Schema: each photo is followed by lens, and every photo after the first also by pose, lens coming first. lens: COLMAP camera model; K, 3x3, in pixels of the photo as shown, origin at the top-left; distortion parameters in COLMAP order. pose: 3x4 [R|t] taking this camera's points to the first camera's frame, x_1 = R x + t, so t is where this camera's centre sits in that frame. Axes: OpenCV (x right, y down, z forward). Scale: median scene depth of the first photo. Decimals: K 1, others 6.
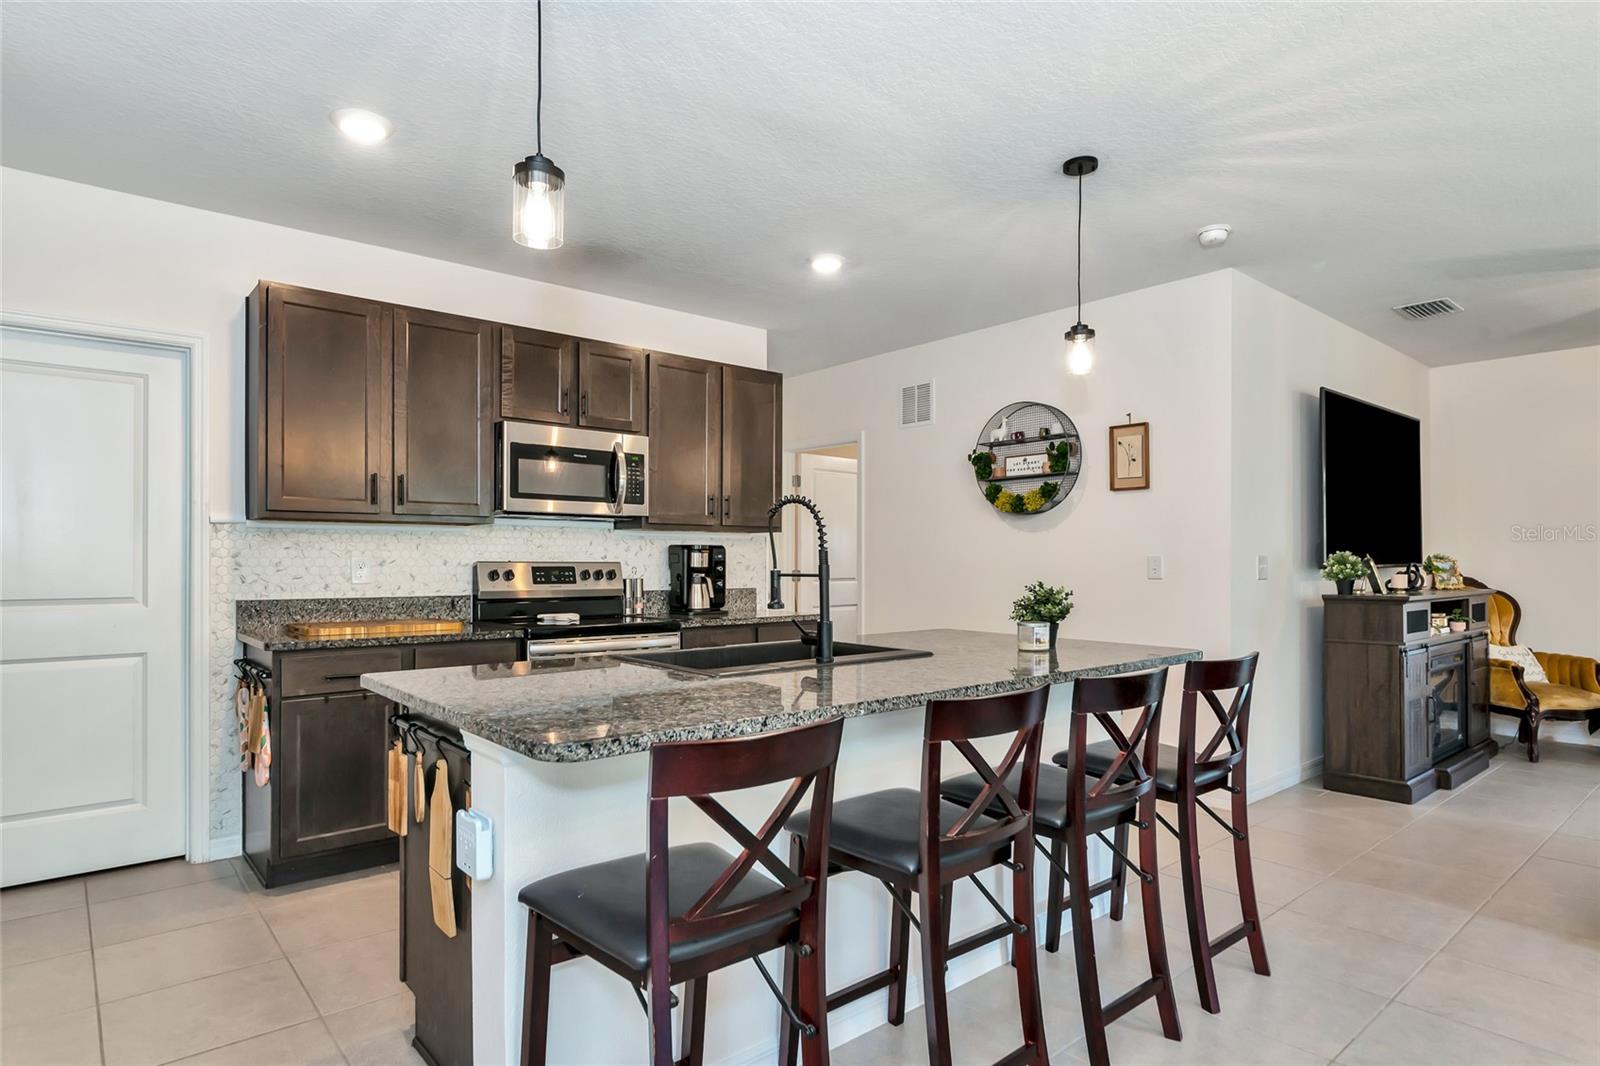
lens RADIAL K [[876.6, 0, 799.8], [0, 876.6, 530.9], [0, 0, 1]] dist [-0.003395, 0.000277]
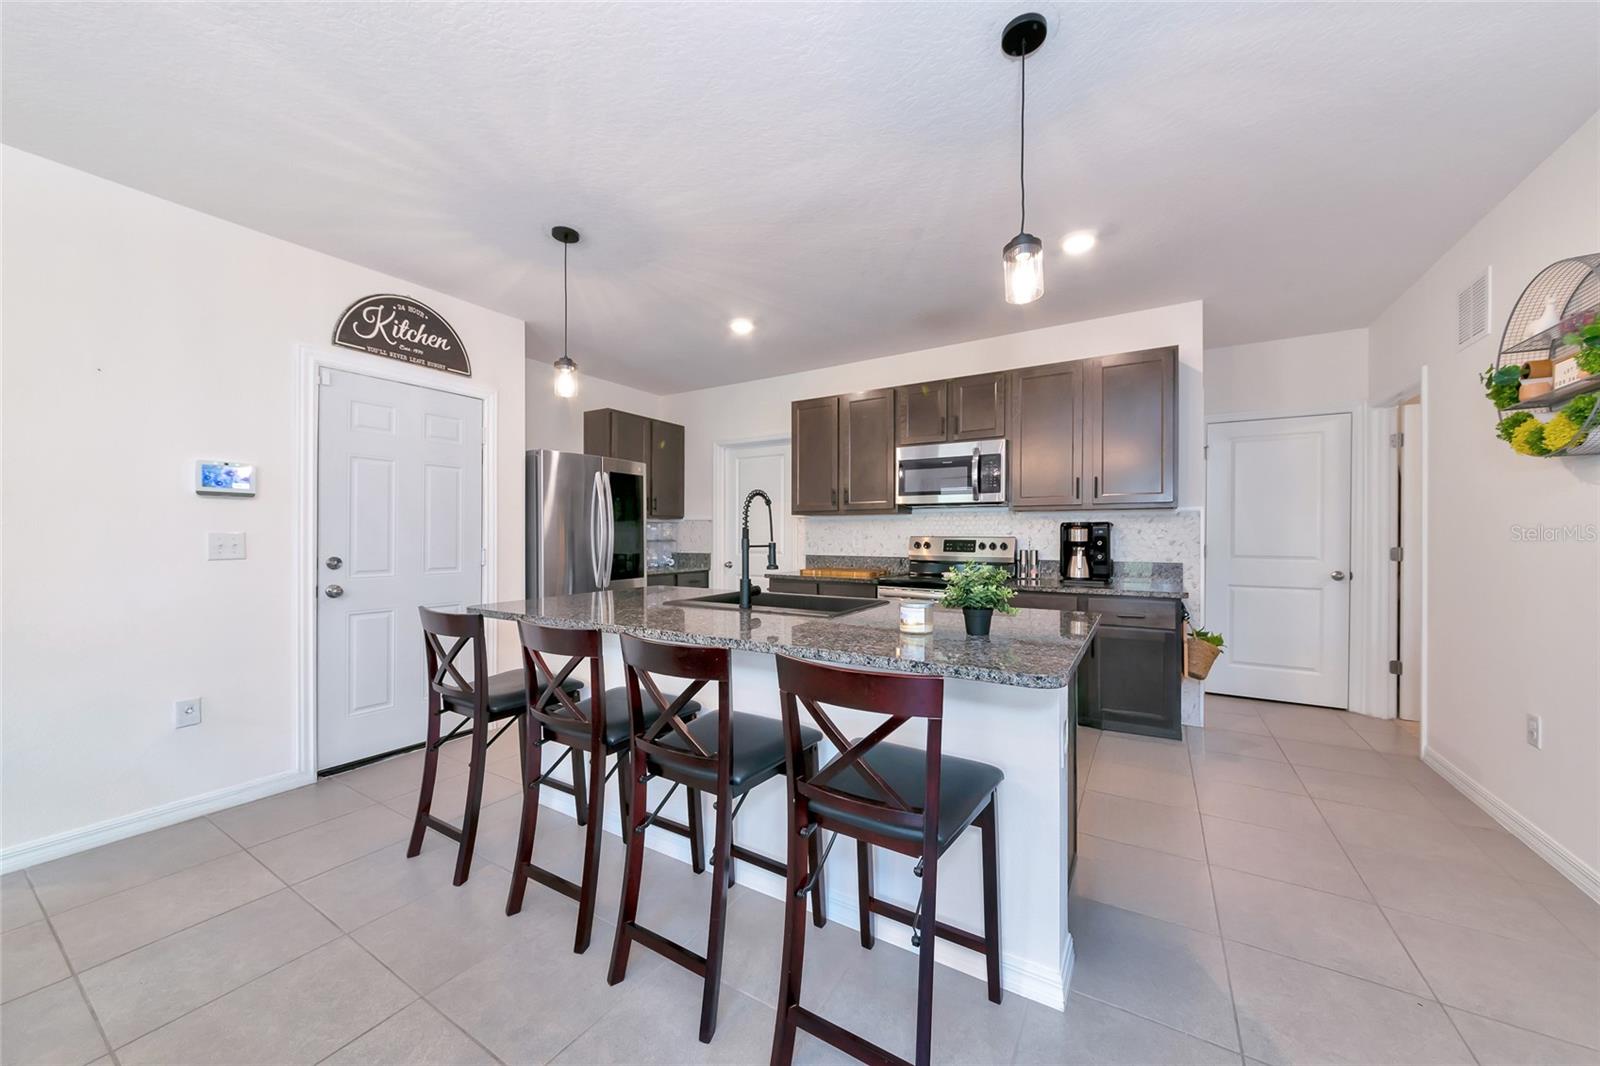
lens RADIAL K [[575.6, 0, 799.0], [0, 575.6, 541.9], [0, 0, 1]] dist [0.000050, -0.000022]
pose [[0.315359, 0.010229, -0.948917, 0.507233], [0.030779, 0.999306, 0.021001, 0.015649], [0.948473, -0.035829, 0.314825, 0.441291]]
